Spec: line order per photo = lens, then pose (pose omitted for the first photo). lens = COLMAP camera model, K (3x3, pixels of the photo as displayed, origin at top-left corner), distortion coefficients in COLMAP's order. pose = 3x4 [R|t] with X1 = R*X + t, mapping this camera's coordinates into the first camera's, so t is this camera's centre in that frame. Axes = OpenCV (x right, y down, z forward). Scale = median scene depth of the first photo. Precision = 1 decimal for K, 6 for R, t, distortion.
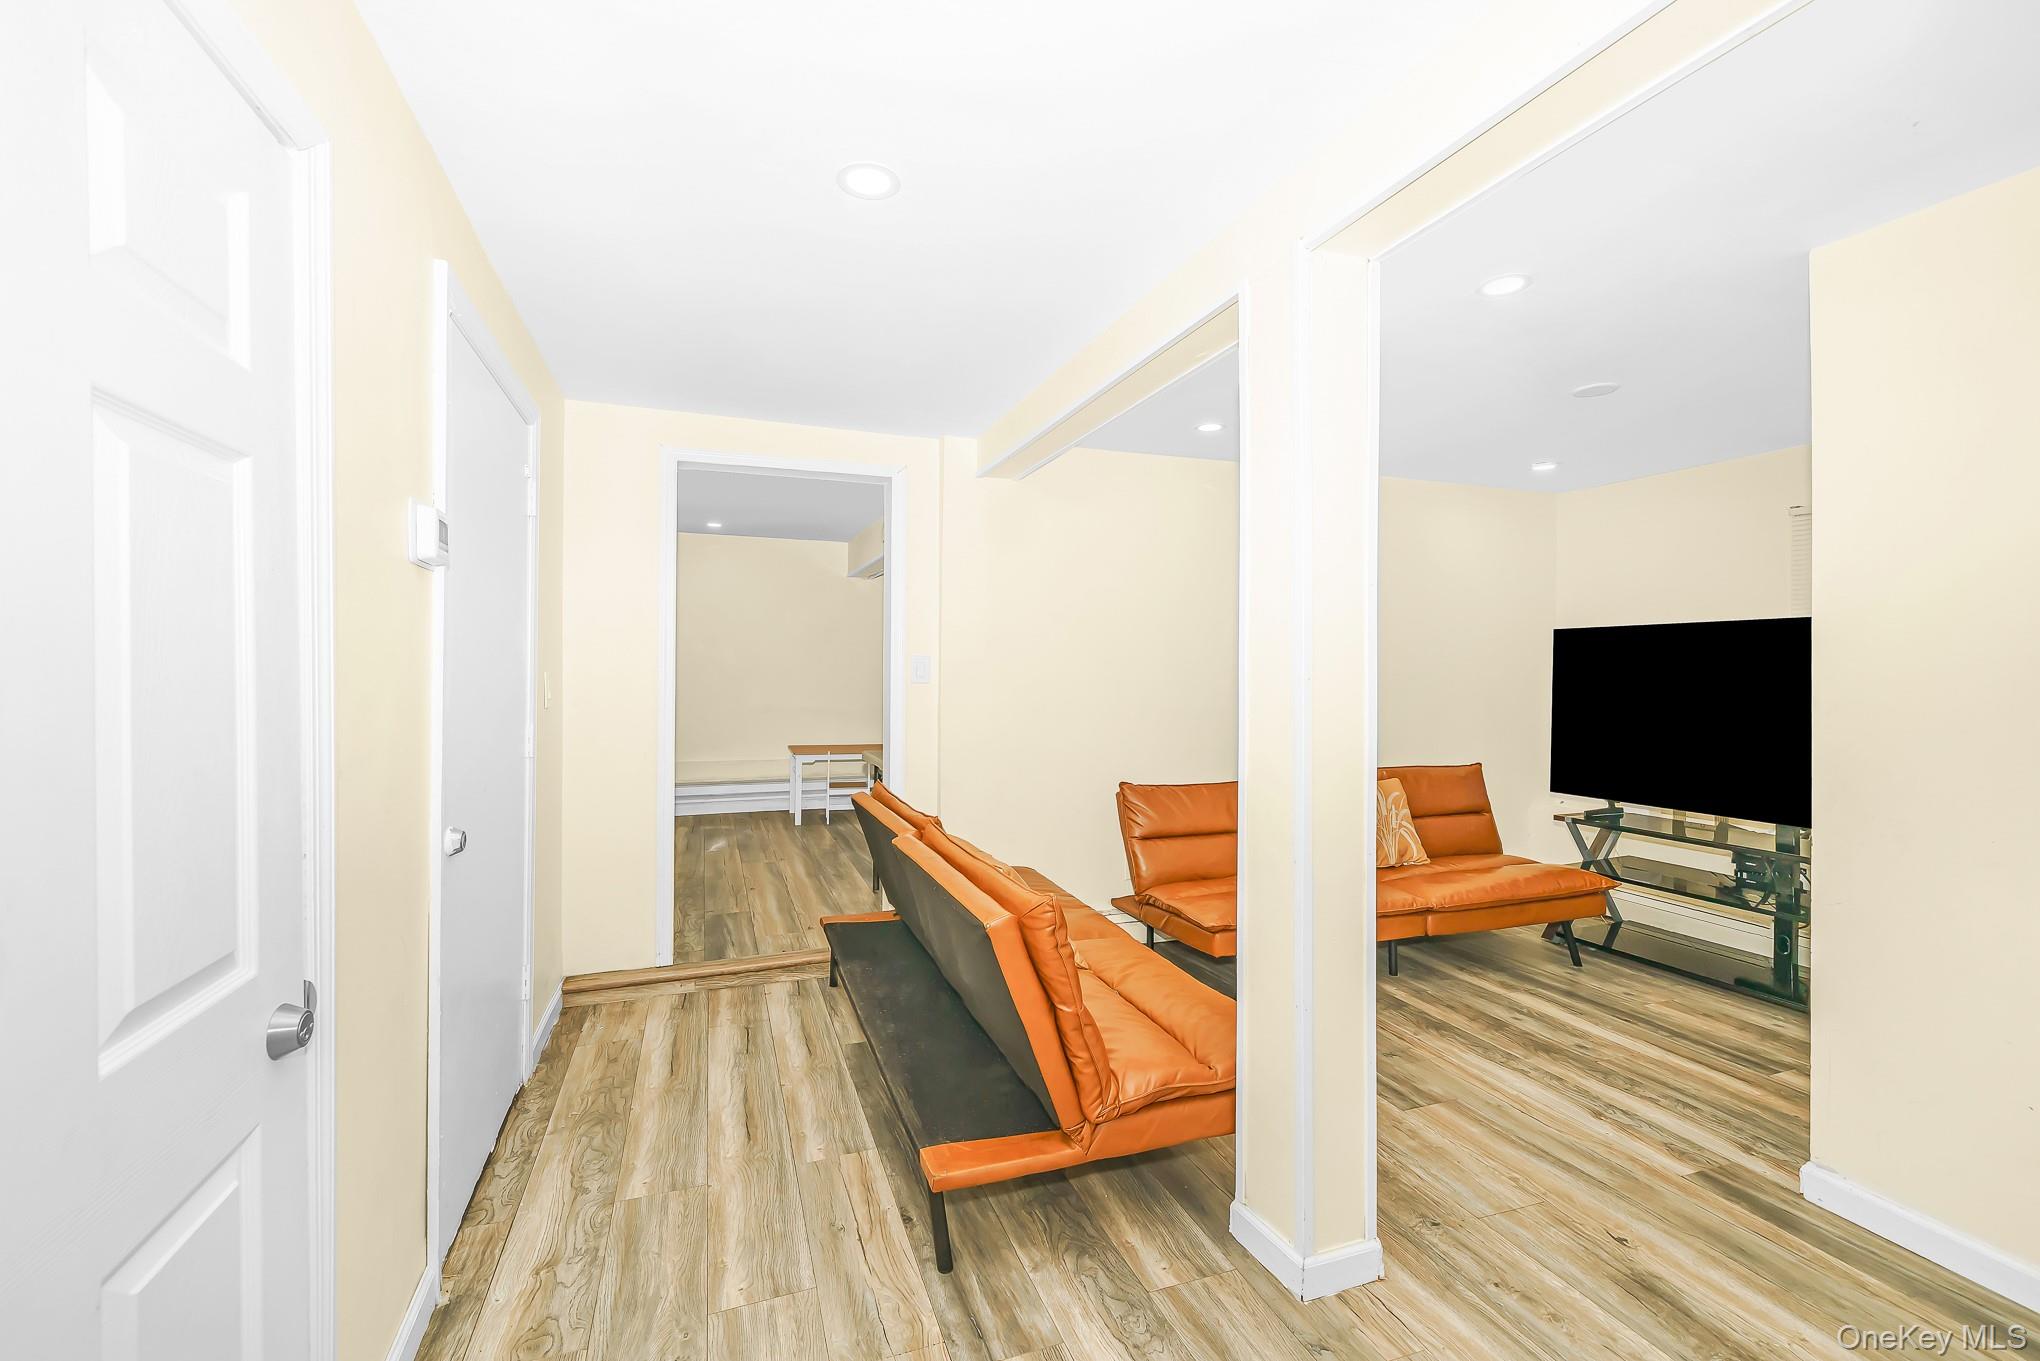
lens RADIAL K [[856.7, 0, 1017.2], [0, 856.7, 657.3], [0, 0, 1]] dist [-0.000394, 0.000032]
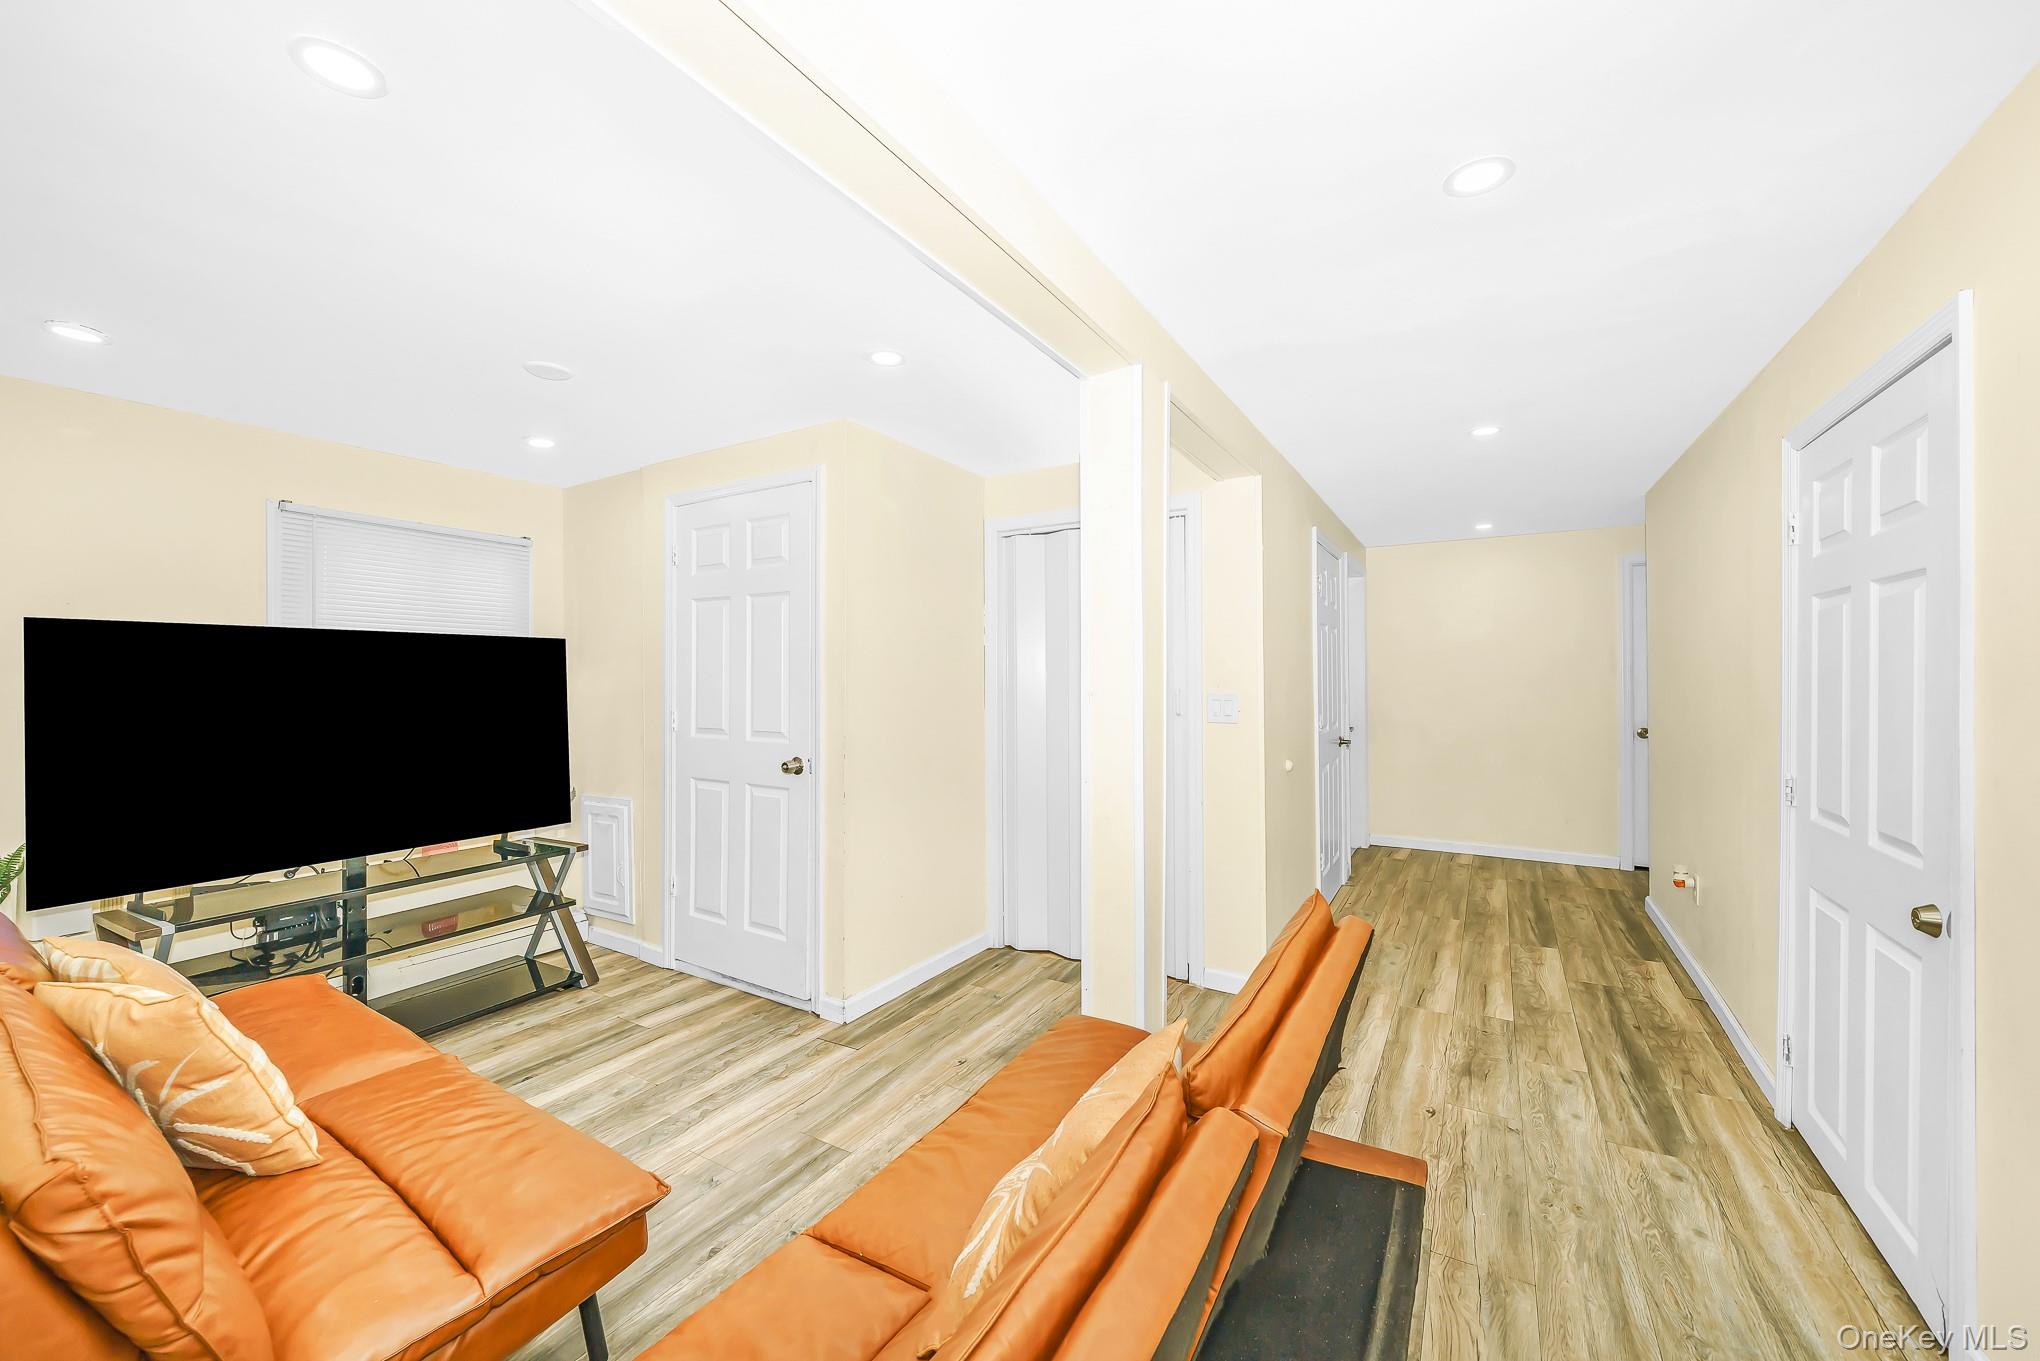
lens RADIAL K [[1032.5, 0, 974.6], [0, 1032.5, 678.3], [0, 0, 1]] dist [-0.003604, -0.000614]
pose [[-0.697634, -0.006099, 0.716429, -0.465382], [-0.008402, 0.999965, 0.000331, 0.002655], [-0.716405, -0.005789, -0.697660, 1.724168]]
